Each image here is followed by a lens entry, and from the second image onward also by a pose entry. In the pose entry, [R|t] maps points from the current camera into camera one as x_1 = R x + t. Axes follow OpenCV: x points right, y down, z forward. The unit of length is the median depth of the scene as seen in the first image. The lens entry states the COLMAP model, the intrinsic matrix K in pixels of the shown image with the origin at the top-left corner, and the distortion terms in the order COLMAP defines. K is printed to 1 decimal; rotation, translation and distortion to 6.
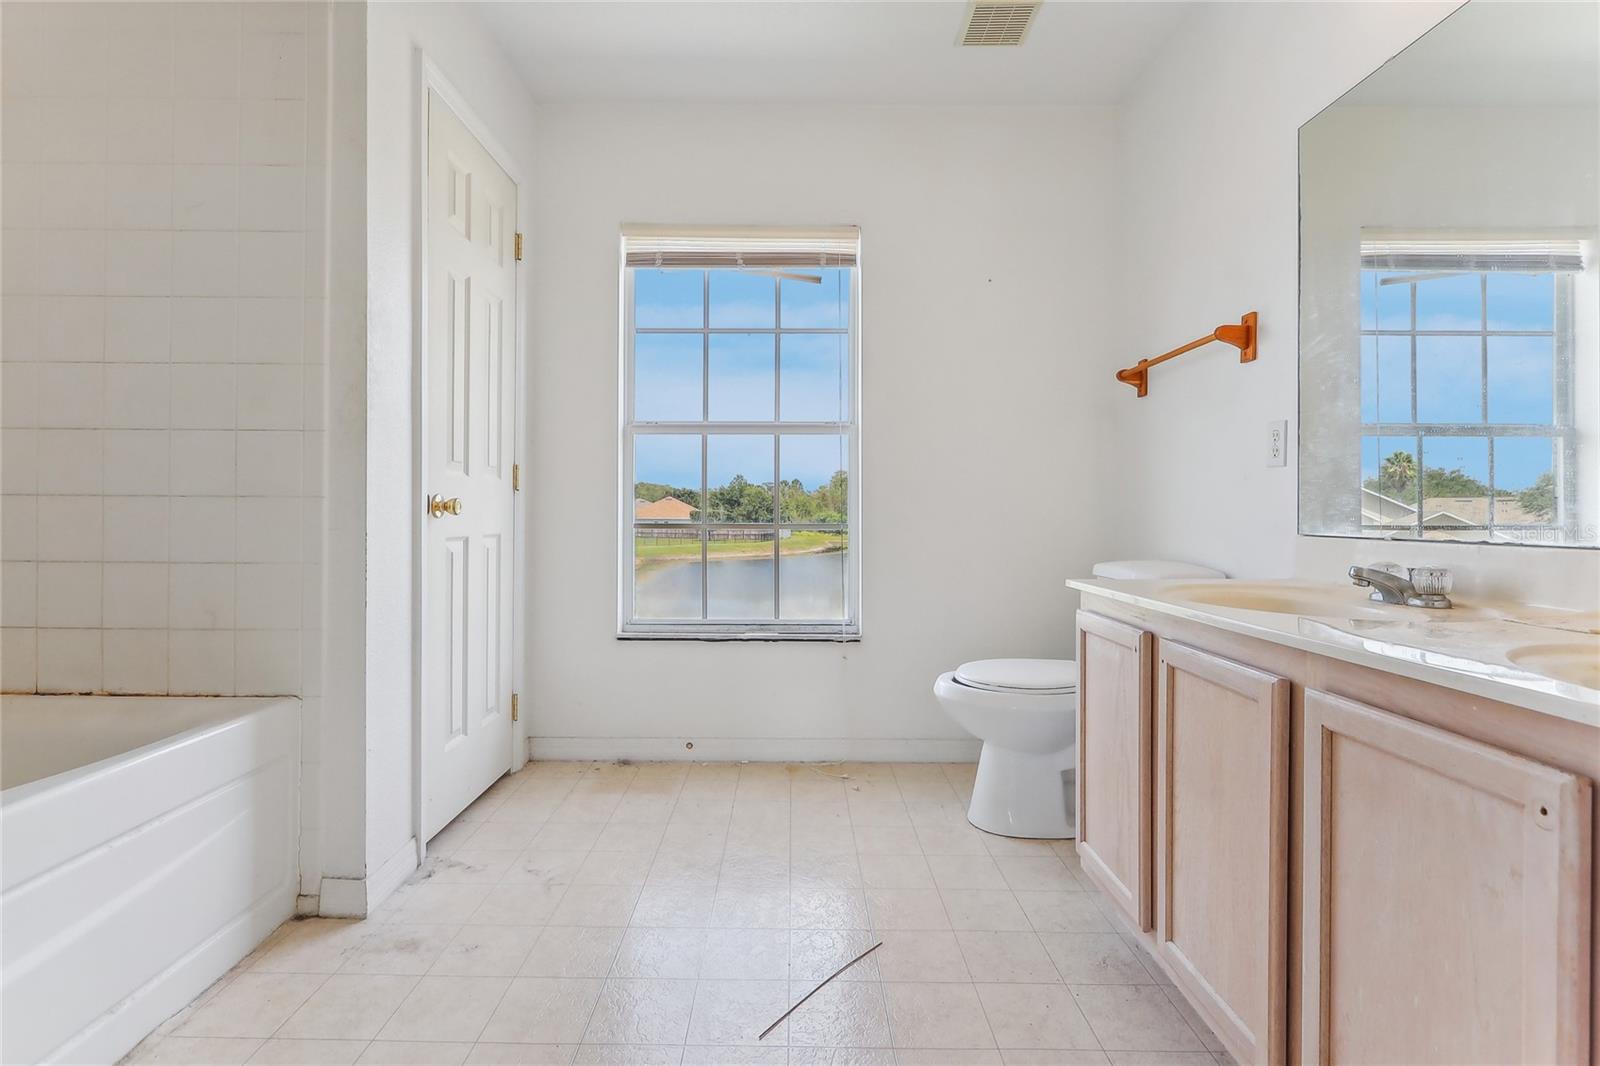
lens RADIAL K [[745.9, 0, 803.4], [0, 745.9, 519.6], [0, 0, 1]] dist [-0.002519, -0.002138]
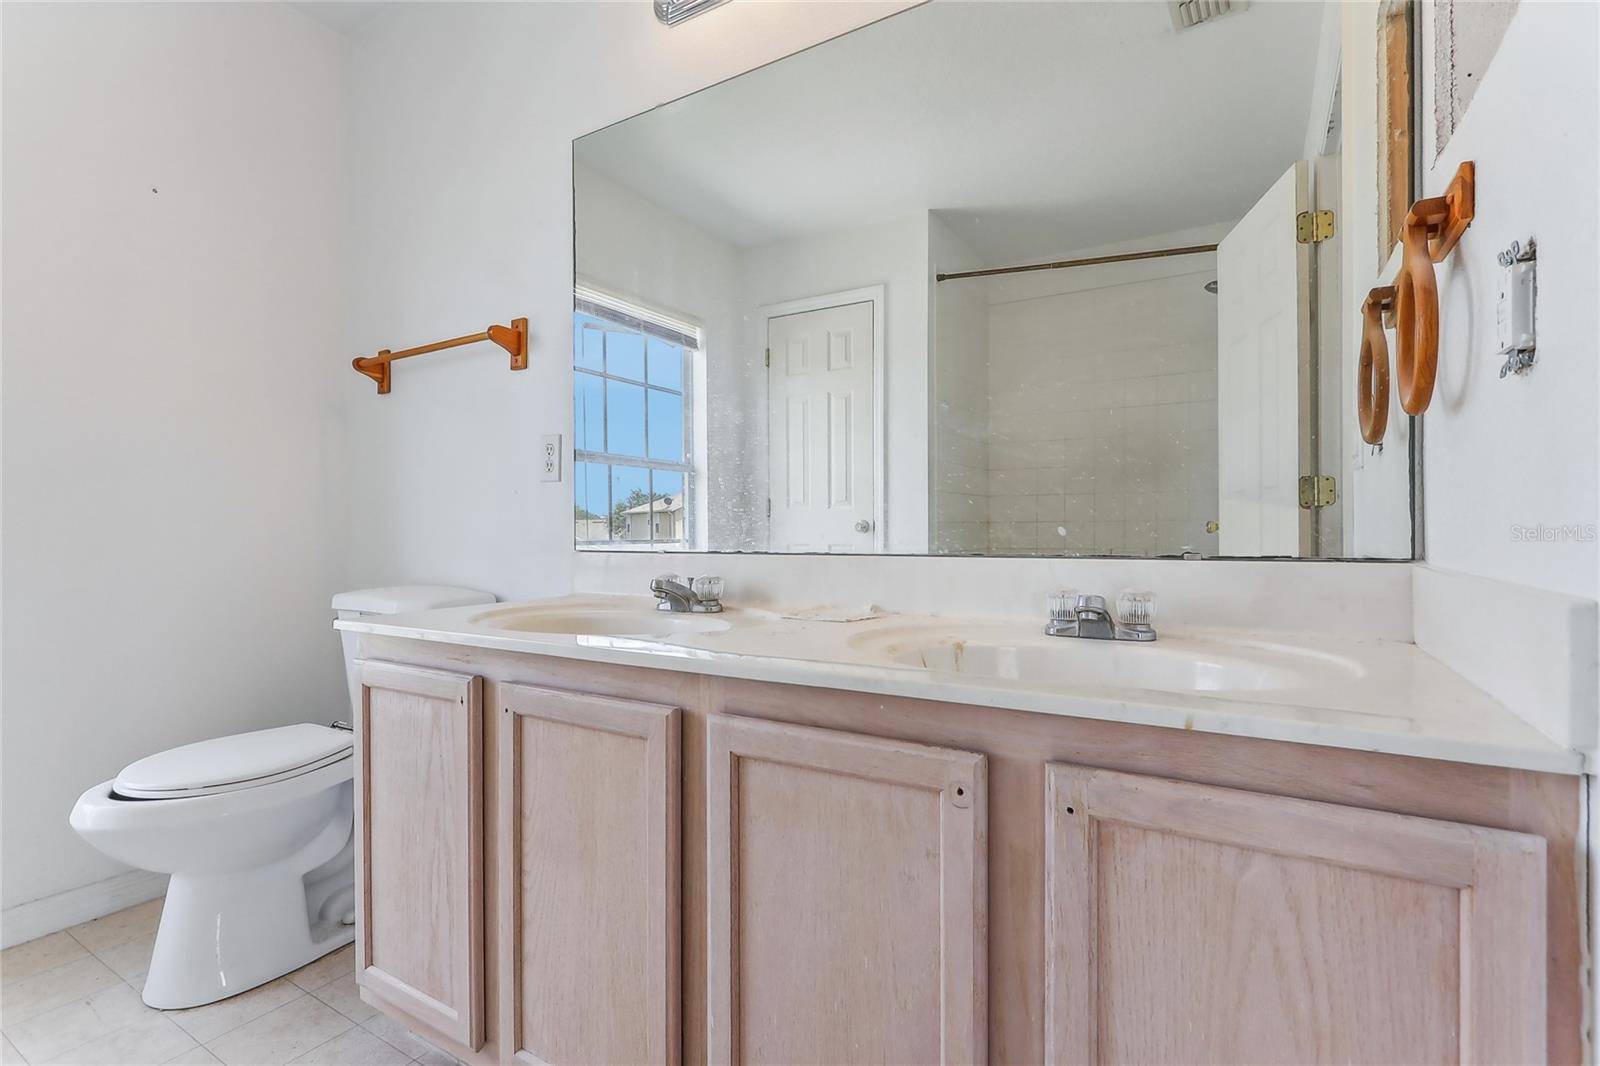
lens RADIAL K [[745.9, 0, 783.2], [0, 745.9, 536.1], [0, 0, 1]] dist [-0.002519, -0.002138]
pose [[0.536346, -0.010795, 0.843929, -0.034203], [0.015126, 0.999881, 0.003177, 0.002618], [-0.843862, 0.011062, 0.536446, 0.290318]]
